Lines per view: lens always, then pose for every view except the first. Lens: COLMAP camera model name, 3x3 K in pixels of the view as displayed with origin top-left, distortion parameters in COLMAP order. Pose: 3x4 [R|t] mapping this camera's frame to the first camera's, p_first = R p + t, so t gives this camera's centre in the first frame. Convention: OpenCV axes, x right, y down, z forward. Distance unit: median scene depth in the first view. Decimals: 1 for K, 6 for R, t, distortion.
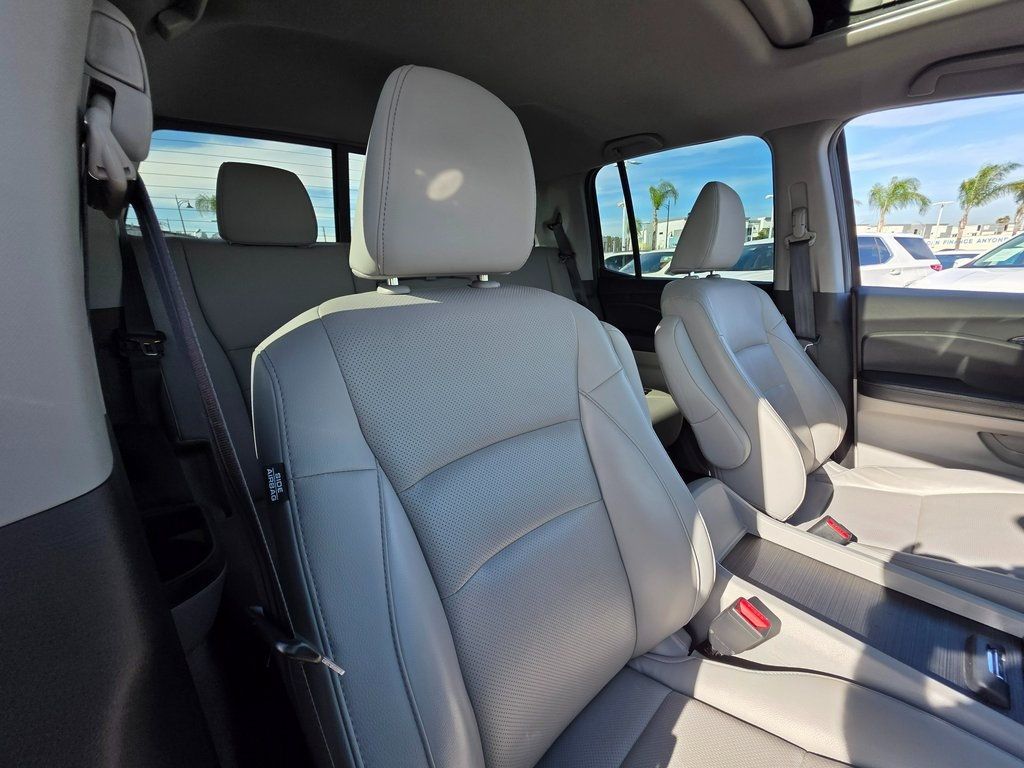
lens RADIAL K [[413.9, 0, 514.8], [0, 413.9, 384.8], [0, 0, 1]] dist [0.008349, -0.000125]
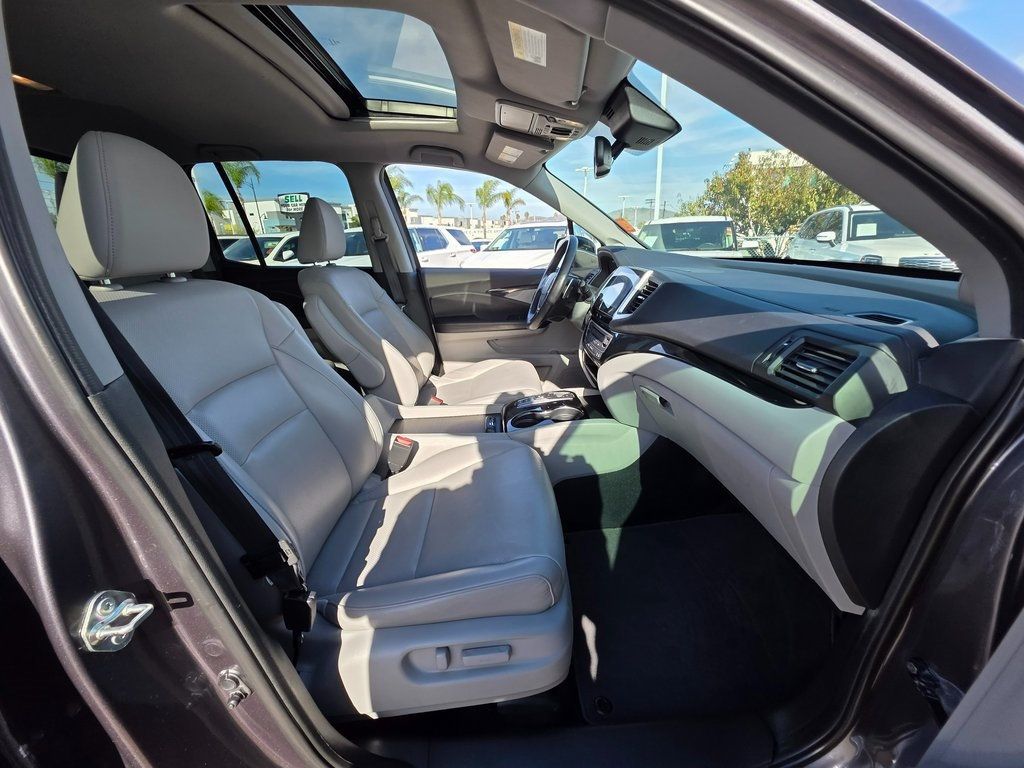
lens RADIAL K [[413.9, 0, 514.4], [0, 413.9, 381.2], [0, 0, 1]] dist [0.008349, -0.000125]
pose [[0.658154, -0.241032, 0.713258, -0.201001], [0.222579, 0.967314, 0.121503, 0.081890], [-0.719230, 0.078789, 0.690290, -0.363888]]
